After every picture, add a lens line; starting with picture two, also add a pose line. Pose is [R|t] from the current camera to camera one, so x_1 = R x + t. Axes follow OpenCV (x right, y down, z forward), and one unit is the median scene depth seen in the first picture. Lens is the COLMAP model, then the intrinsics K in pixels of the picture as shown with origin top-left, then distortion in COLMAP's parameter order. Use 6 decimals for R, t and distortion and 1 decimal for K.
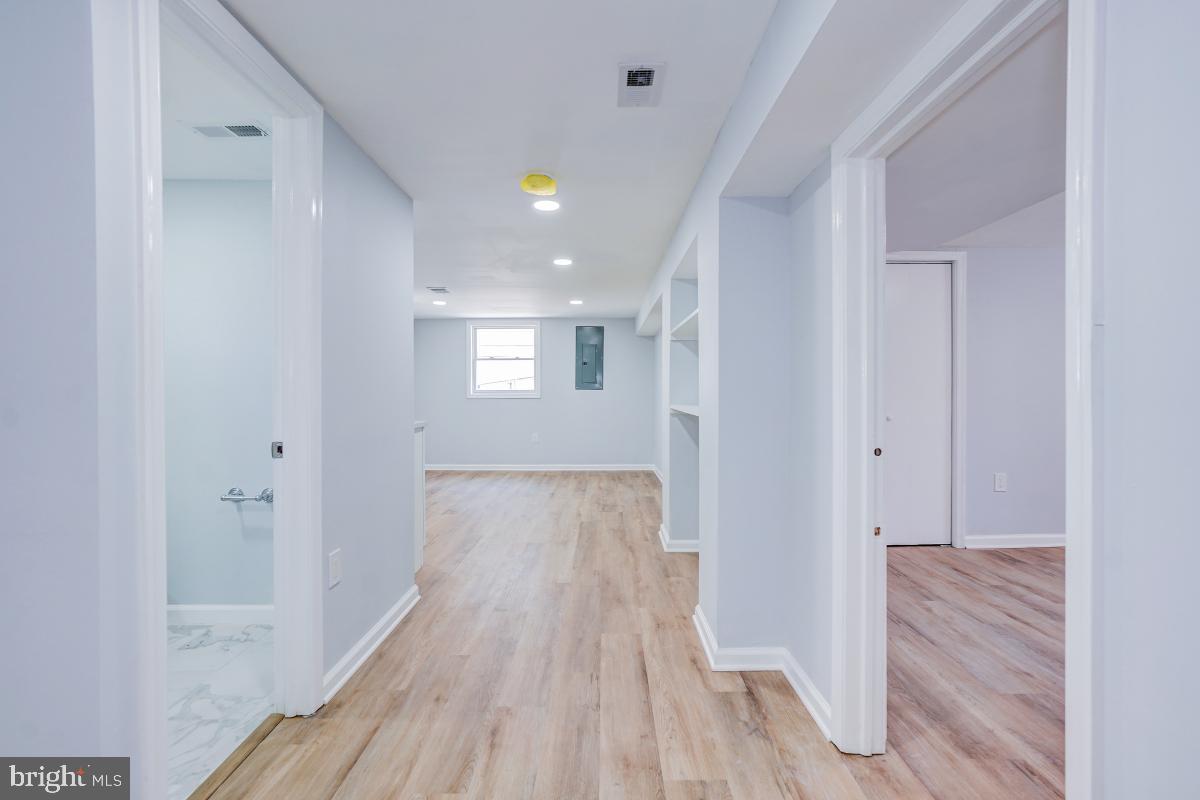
lens RADIAL K [[556.9, 0, 604.3], [0, 556.9, 399.2], [0, 0, 1]] dist [-0.036033, 0.006367]
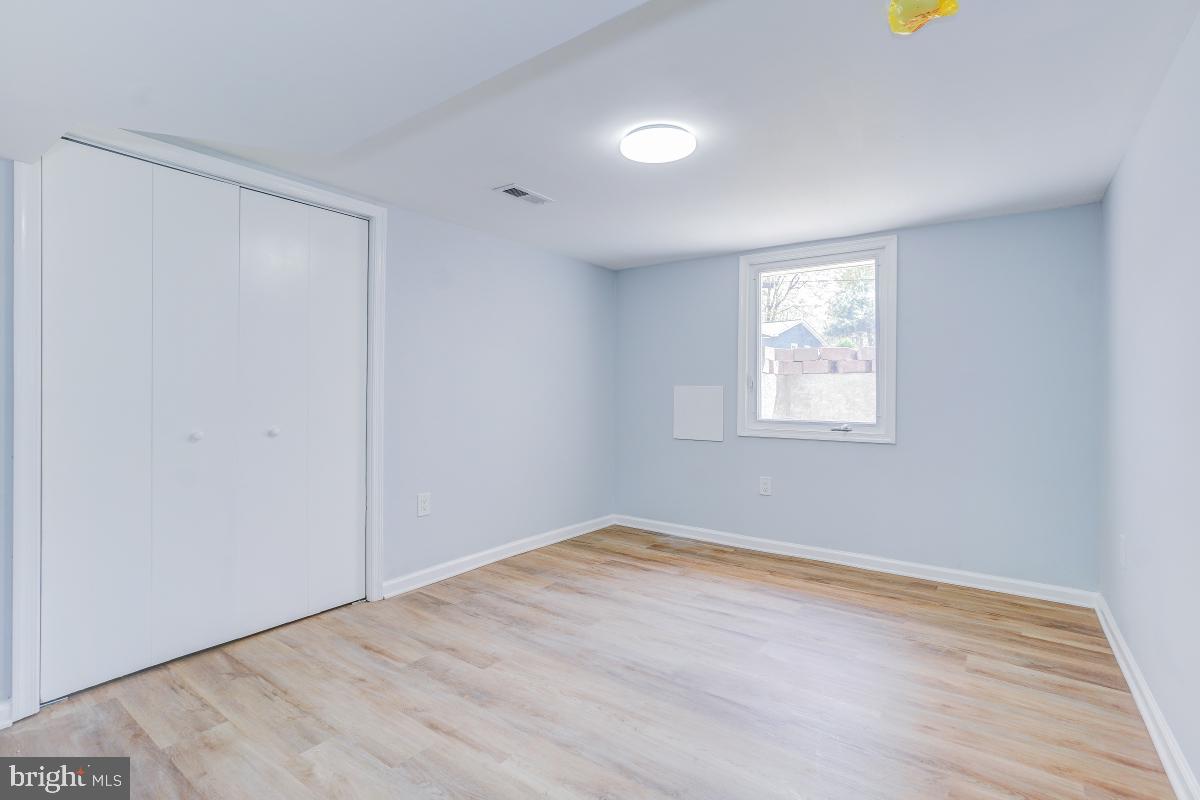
lens RADIAL K [[556.9, 0, 598.3], [0, 556.9, 396.0], [0, 0, 1]] dist [-0.036033, 0.006367]
pose [[0.610354, 0.008819, 0.792079, 0.262166], [-0.006042, 0.999961, -0.006479, -0.007364], [-0.792106, -0.000831, 0.610384, 0.334040]]
